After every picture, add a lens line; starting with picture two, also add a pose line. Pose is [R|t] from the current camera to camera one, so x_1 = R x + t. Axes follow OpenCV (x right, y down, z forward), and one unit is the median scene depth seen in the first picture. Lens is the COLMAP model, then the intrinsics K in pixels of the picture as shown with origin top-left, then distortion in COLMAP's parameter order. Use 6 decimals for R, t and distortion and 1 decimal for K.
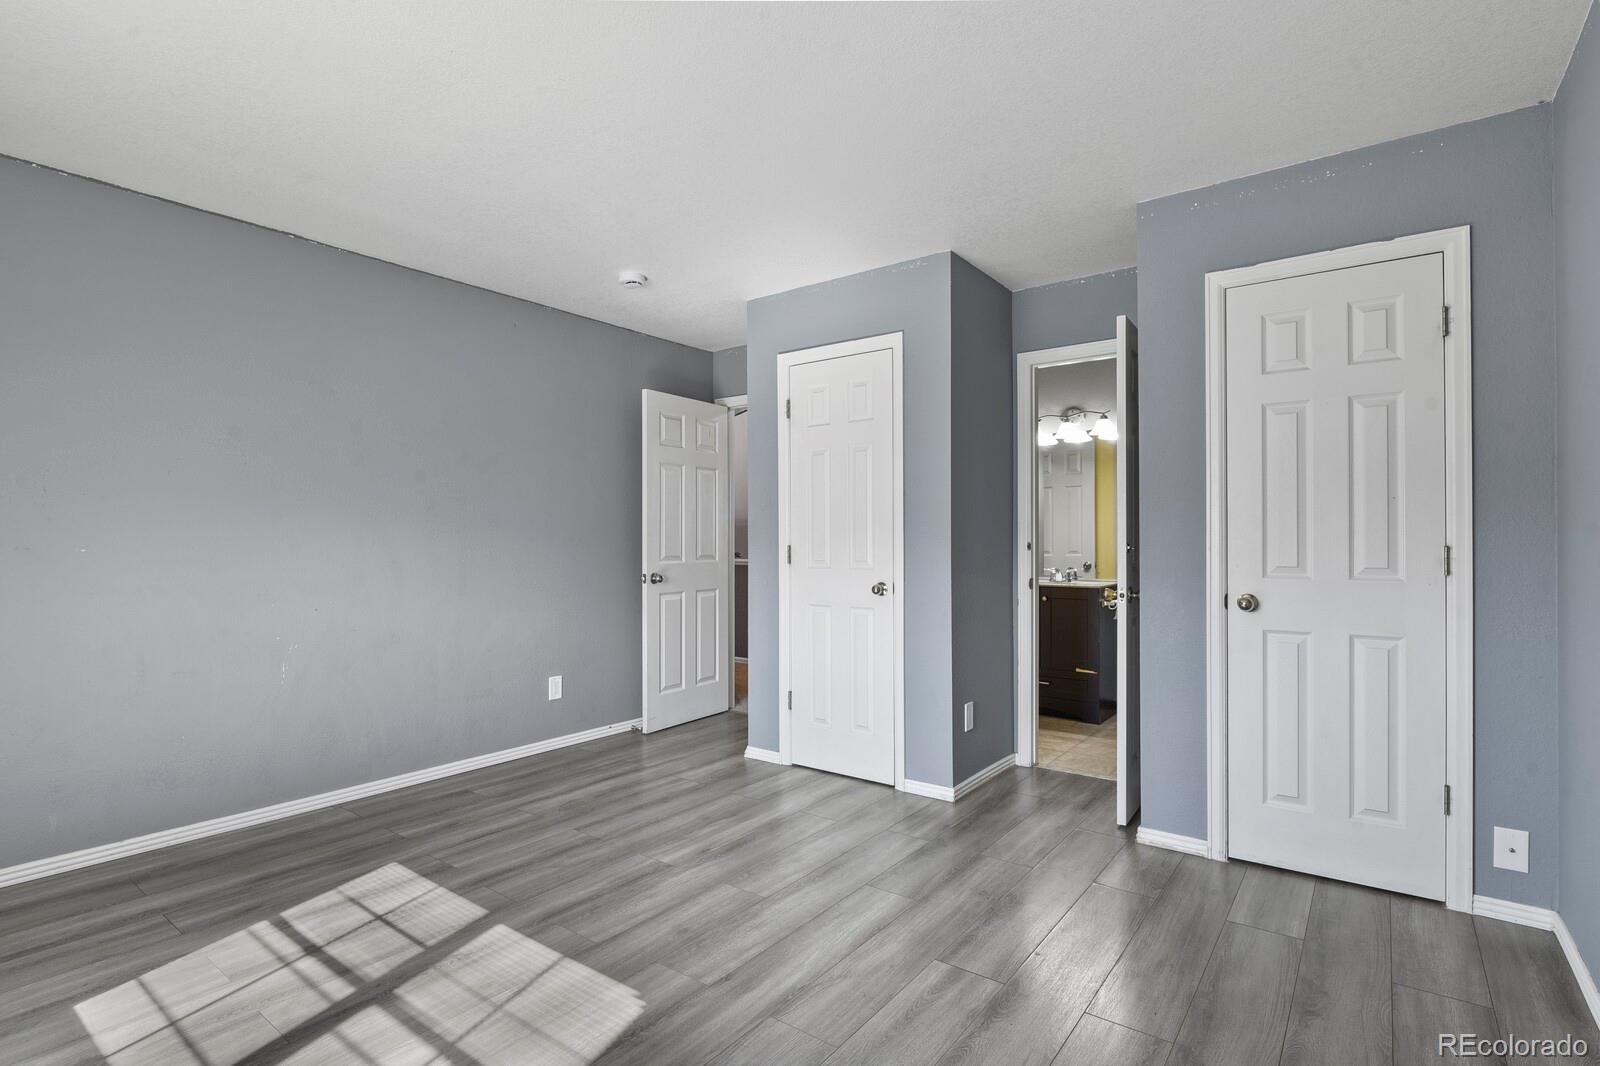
lens RADIAL K [[773.4, 0, 801.1], [0, 773.4, 538.8], [0, 0, 1]] dist [0.001454, -0.009068]
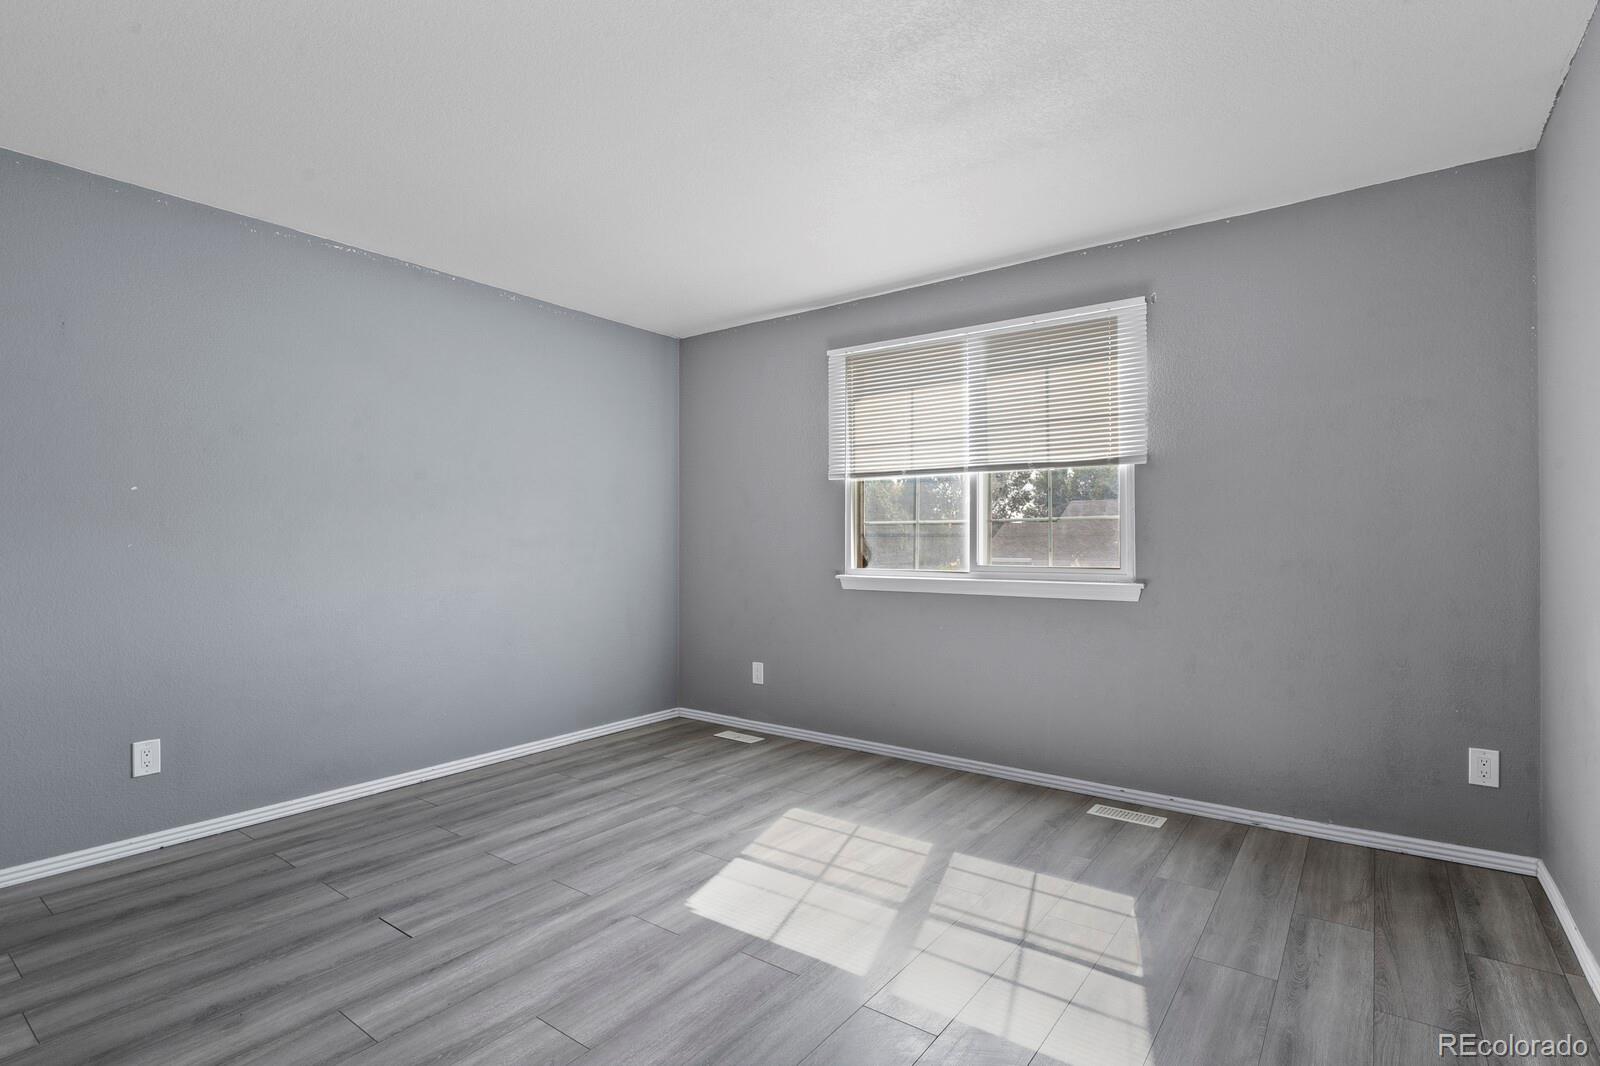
lens RADIAL K [[773.4, 0, 801.1], [0, 773.4, 538.8], [0, 0, 1]] dist [0.001454, -0.009068]
pose [[-0.999950, 0.002465, -0.009720, -0.335744], [0.002623, 0.999863, -0.016331, 0.022574], [0.009679, -0.016356, -0.999819, 2.011546]]
